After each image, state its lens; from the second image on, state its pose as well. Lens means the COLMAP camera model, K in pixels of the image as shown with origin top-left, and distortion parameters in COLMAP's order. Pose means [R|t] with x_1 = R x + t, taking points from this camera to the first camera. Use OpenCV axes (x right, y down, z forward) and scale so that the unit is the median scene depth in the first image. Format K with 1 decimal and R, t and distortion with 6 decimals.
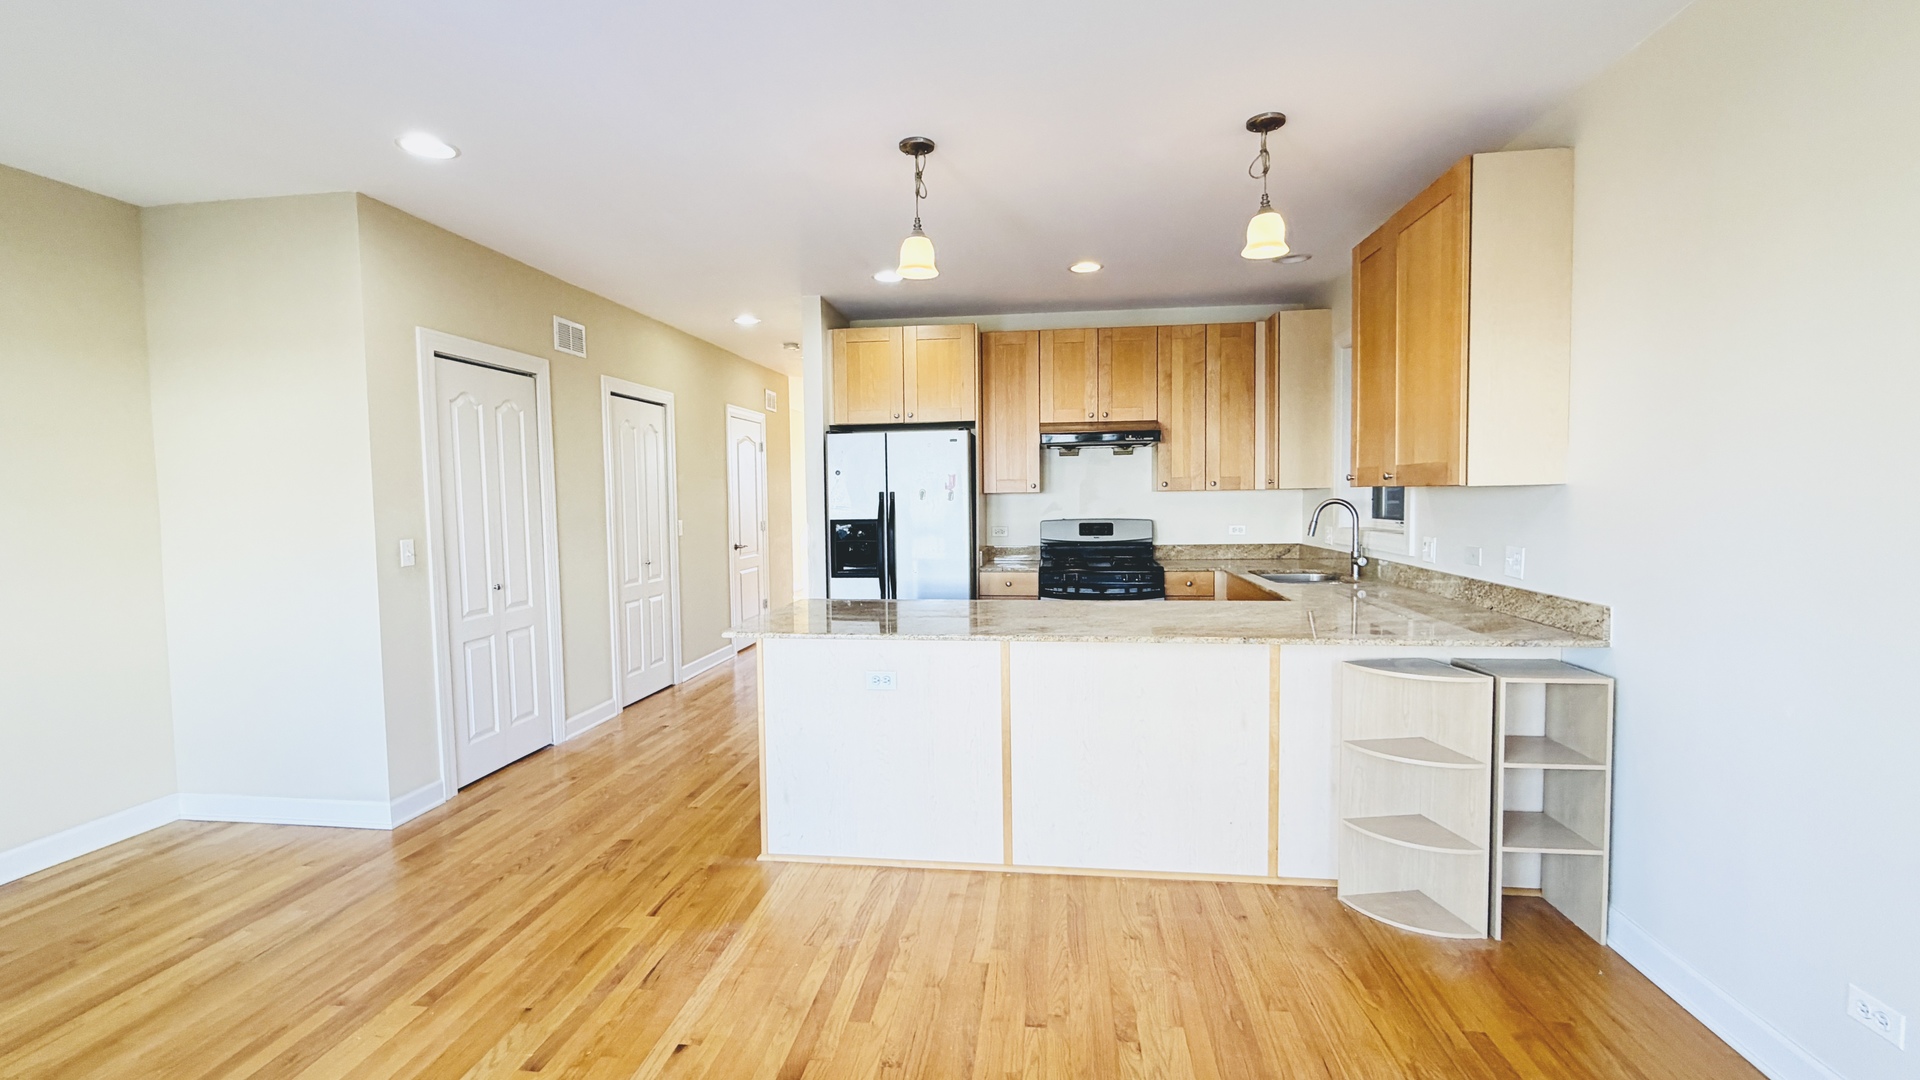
lens RADIAL K [[818.3, 0, 947.4], [0, 818.3, 539.6], [0, 0, 1]] dist [0.003498, -0.001739]
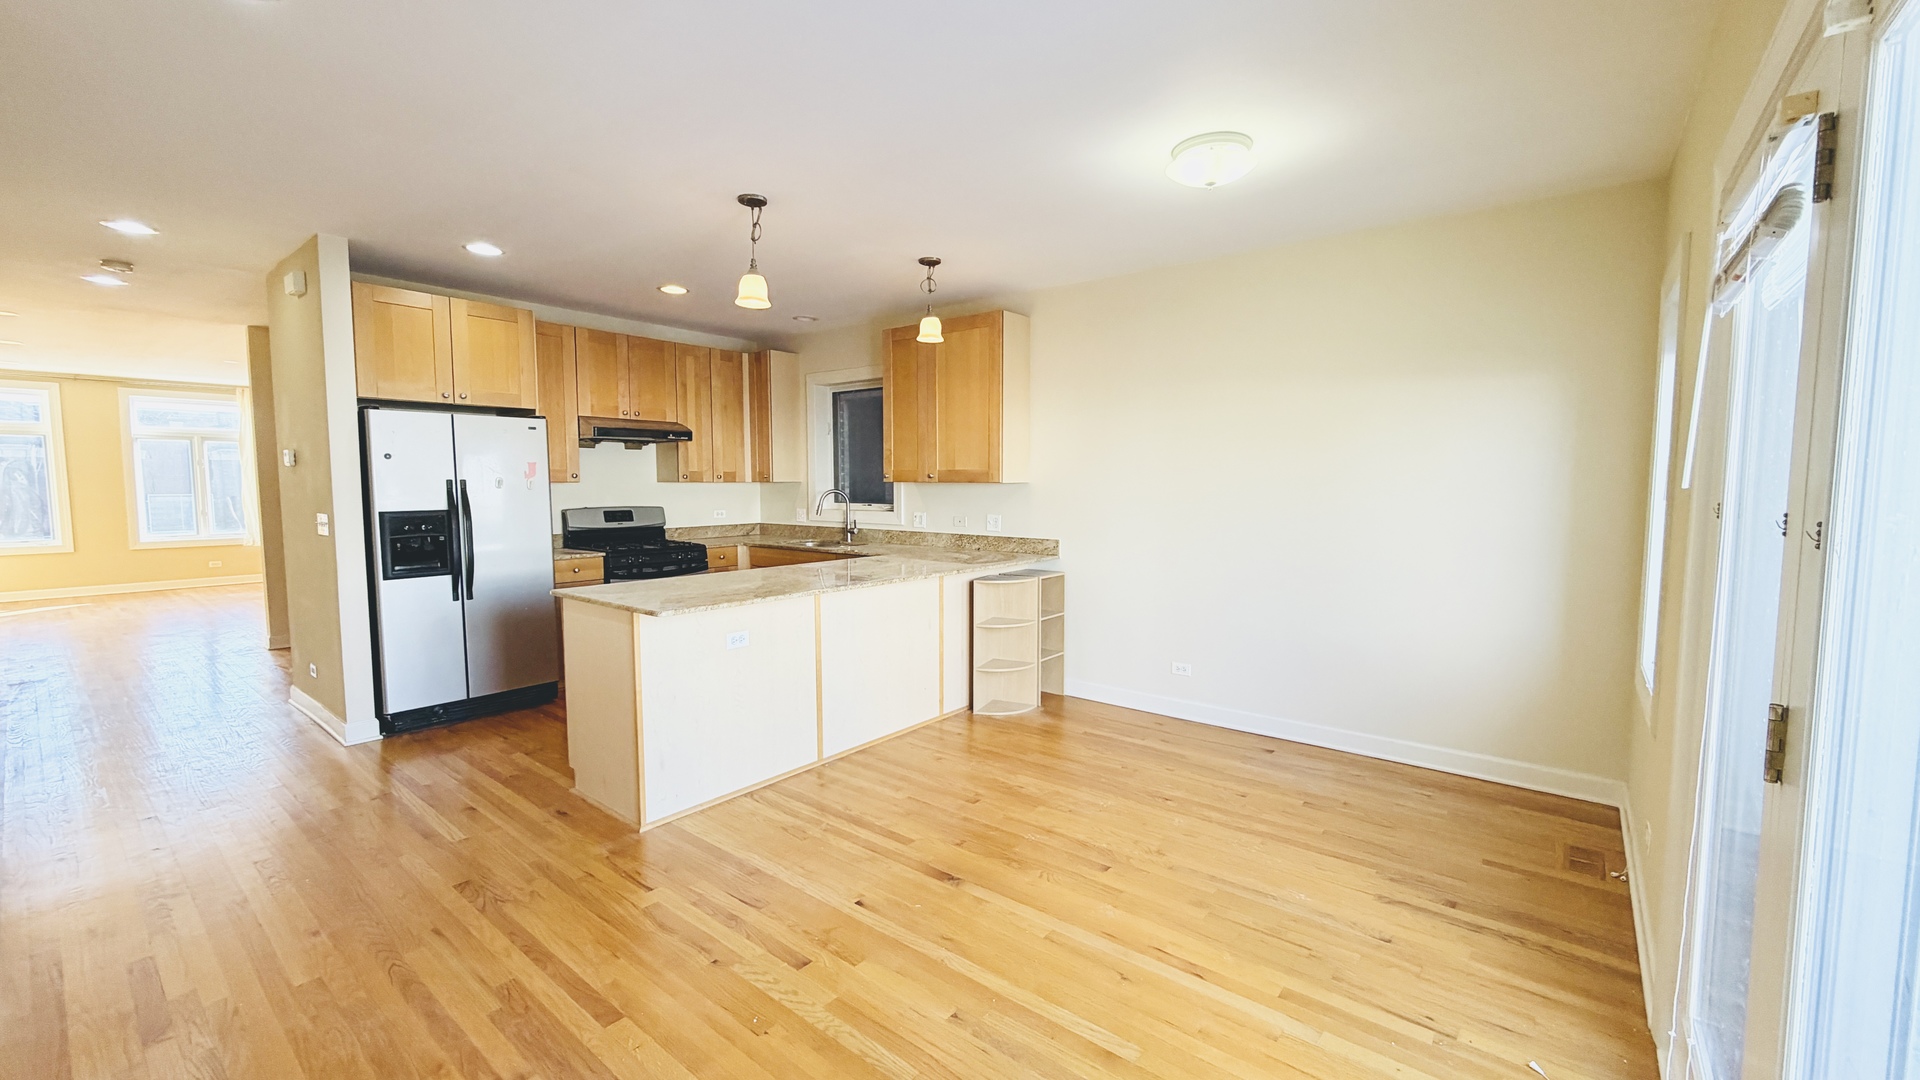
lens RADIAL K [[765.5, 0, 954.3], [0, 765.5, 538.5], [0, 0, 1]] dist [-0.003233, 0.000114]
pose [[0.519708, -0.049853, 0.852888, -0.722361], [0.039086, 0.998638, 0.034556, -0.001300], [-0.853450, 0.015377, 0.520949, 0.124658]]
